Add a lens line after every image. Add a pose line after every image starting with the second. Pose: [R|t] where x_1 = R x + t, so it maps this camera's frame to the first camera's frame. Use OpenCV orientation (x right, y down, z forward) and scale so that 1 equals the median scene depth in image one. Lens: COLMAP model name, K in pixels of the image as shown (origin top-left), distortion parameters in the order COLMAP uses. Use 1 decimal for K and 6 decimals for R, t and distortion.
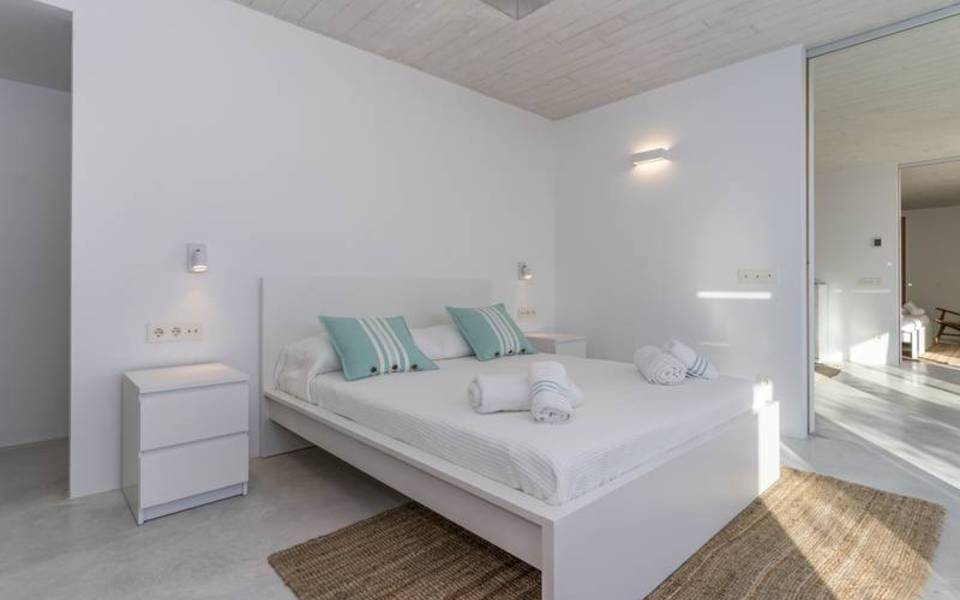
lens RADIAL K [[487.5, 0, 457.6], [0, 487.5, 286.7], [0, 0, 1]] dist [0.000436, -0.000034]
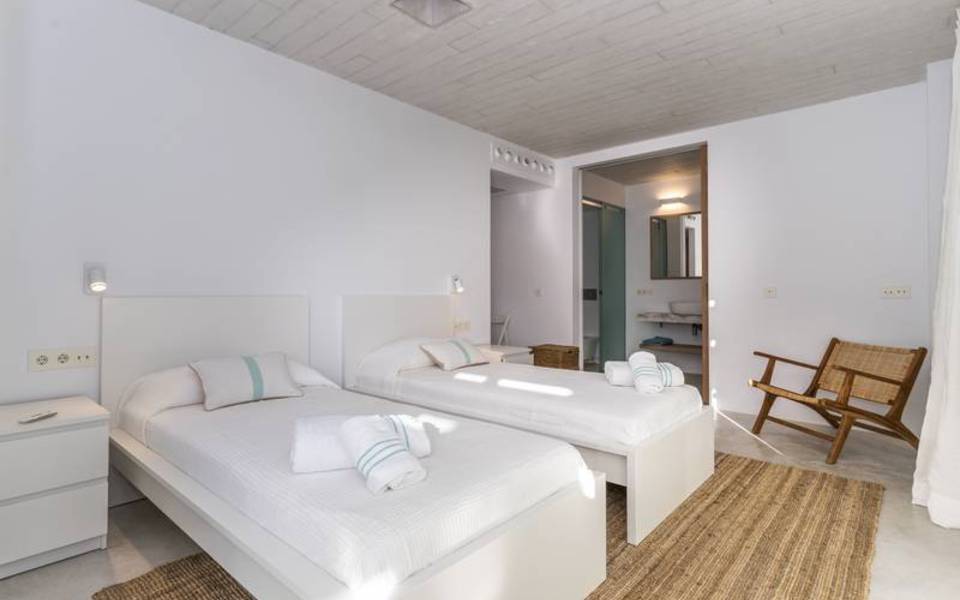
lens RADIAL K [[475.8, 0, 454.5], [0, 475.8, 297.7], [0, 0, 1]] dist [-0.002706, -0.000354]
pose [[0.995415, -0.023596, 0.092694, 0.113978], [0.023977, 0.999708, -0.002993, -0.000642], [-0.092596, 0.005201, 0.995690, 0.103354]]
